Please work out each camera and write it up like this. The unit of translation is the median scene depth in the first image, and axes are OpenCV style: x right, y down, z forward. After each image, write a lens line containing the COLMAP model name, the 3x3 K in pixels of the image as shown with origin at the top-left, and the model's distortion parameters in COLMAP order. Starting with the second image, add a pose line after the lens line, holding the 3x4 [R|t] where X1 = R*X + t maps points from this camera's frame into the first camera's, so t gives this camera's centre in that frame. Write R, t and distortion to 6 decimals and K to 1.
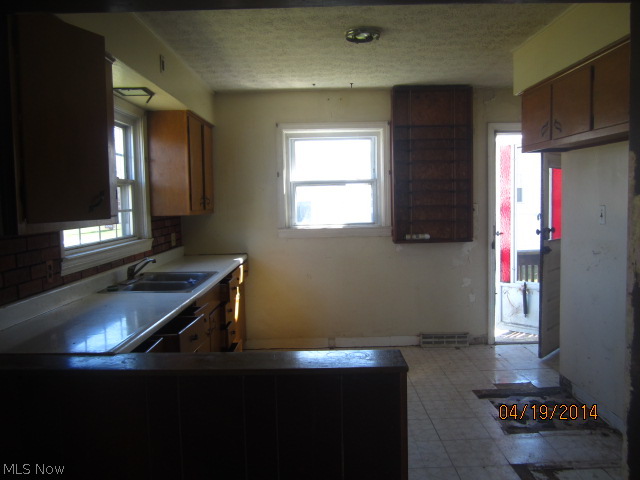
lens RADIAL K [[526.8, 0, 321.1], [0, 526.8, 238.6], [0, 0, 1]] dist [-0.039938, 0.003996]
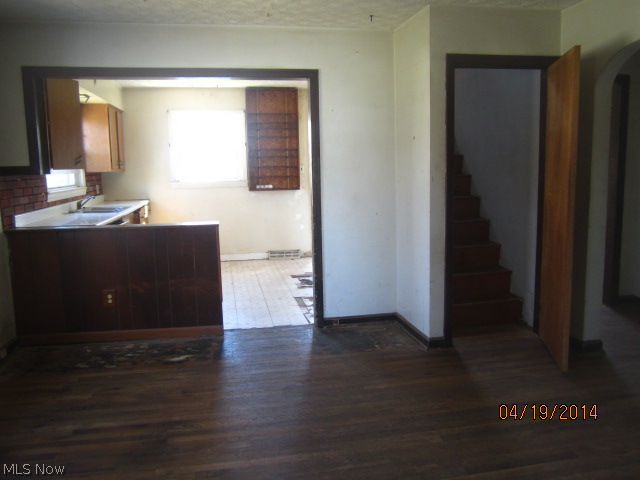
lens RADIAL K [[526.8, 0, 318.2], [0, 526.8, 241.6], [0, 0, 1]] dist [-0.039938, 0.003996]
pose [[0.983852, -0.022673, 0.177541, 0.062848], [0.010292, 0.997470, 0.070346, 0.050543], [-0.178687, -0.067383, 0.981596, -0.550931]]
